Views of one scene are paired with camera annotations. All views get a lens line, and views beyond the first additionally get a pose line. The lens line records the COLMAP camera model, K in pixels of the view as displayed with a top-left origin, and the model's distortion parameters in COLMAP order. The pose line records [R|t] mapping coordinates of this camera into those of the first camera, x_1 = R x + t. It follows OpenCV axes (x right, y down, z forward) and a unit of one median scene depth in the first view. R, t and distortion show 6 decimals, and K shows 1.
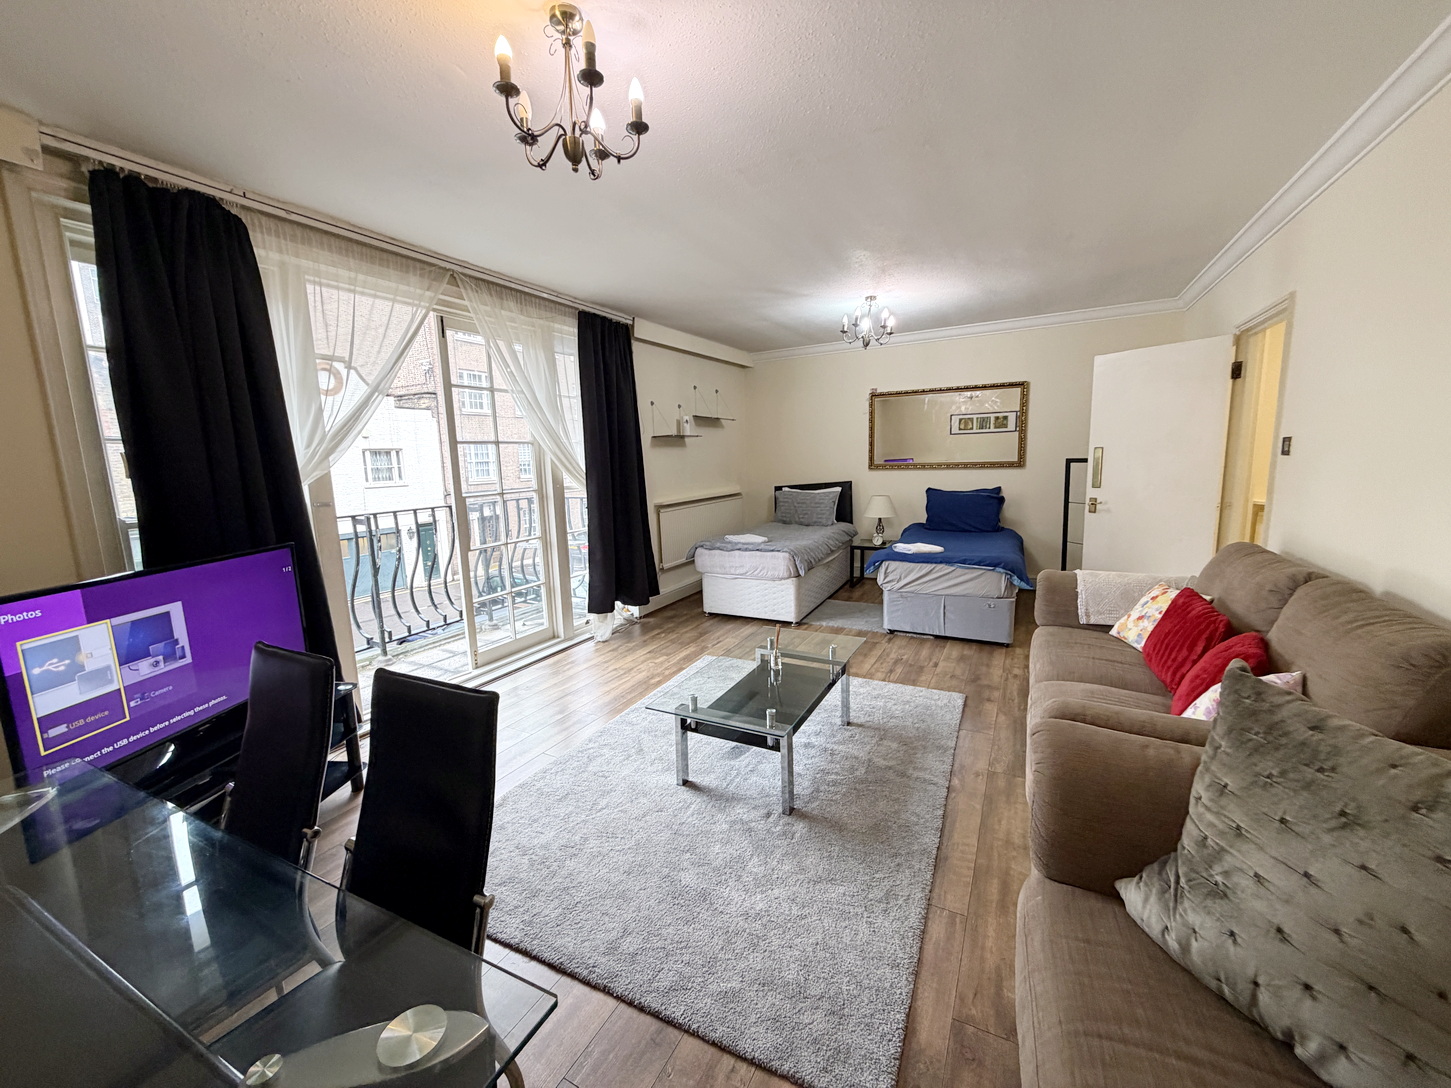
lens RADIAL K [[580.8, 0, 720.6], [0, 580.8, 543.2], [0, 0, 1]] dist [-0.000342, 0.000102]
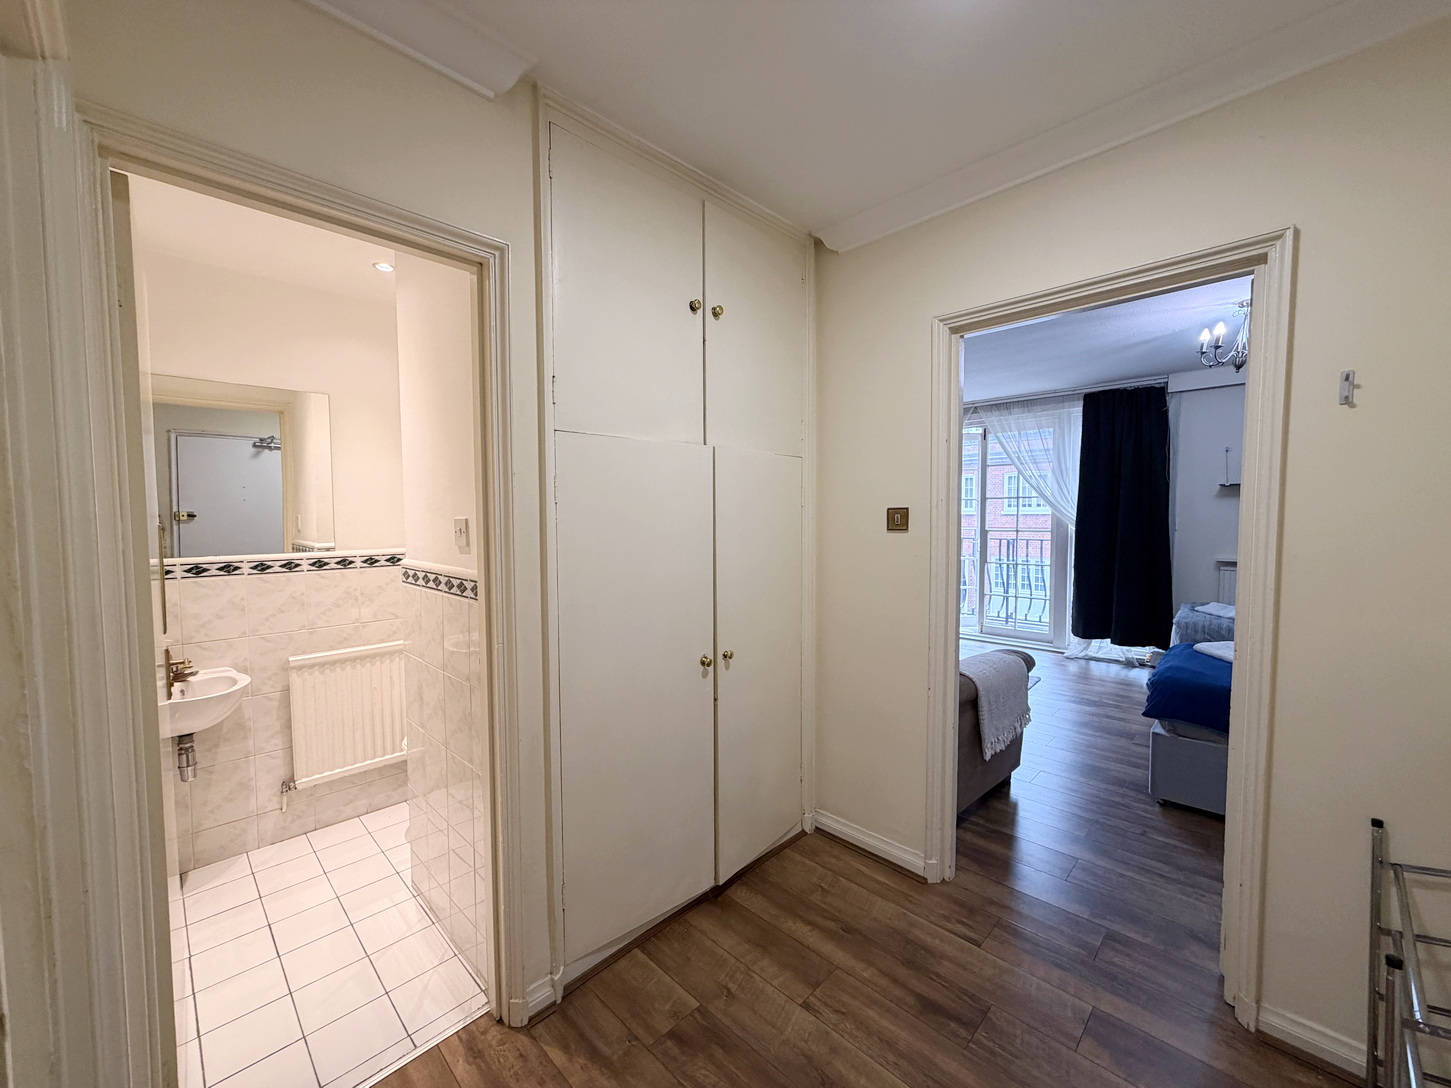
lens RADIAL K [[580.8, 0, 720.6], [0, 580.8, 543.2], [0, 0, 1]] dist [-0.000342, 0.000102]
pose [[-0.291259, 0.085472, -0.952818, 2.123982], [-0.125568, 0.983968, 0.126650, -0.238784], [0.948367, 0.156532, -0.275857, 1.103548]]
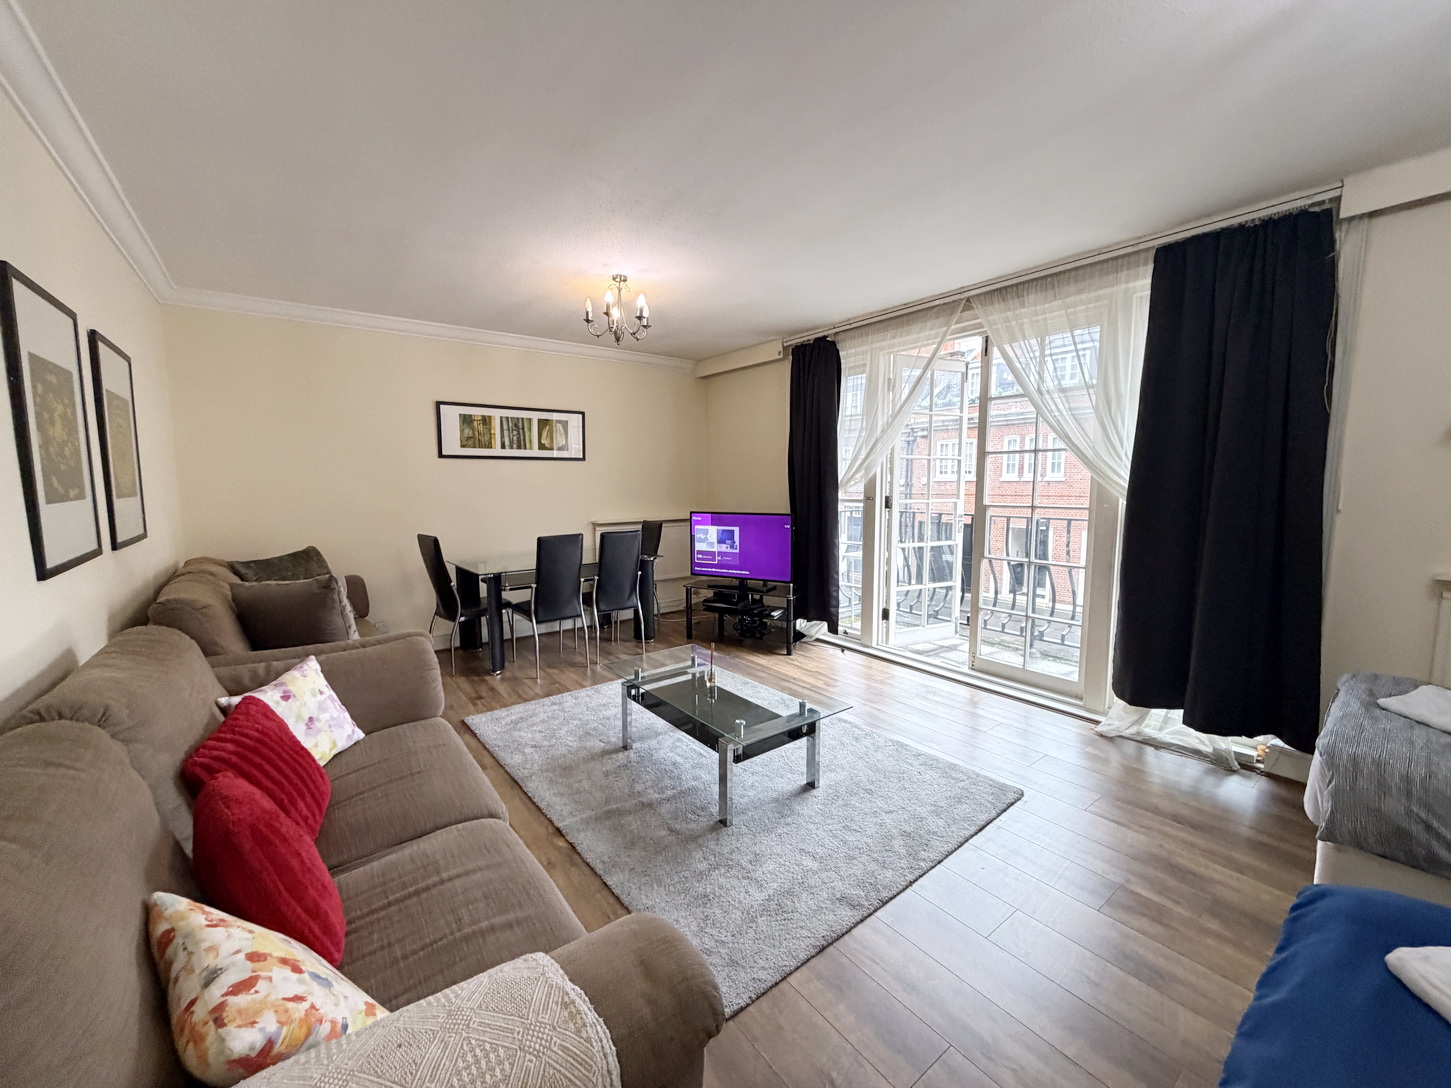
lens RADIAL K [[580.8, 0, 720.6], [0, 580.8, 543.2], [0, 0, 1]] dist [-0.000342, 0.000102]
pose [[-0.429483, 0.132692, -0.893273, 1.053908], [-0.114068, 0.973253, 0.199416, -0.252349], [0.895842, 0.187540, -0.402860, 1.515351]]
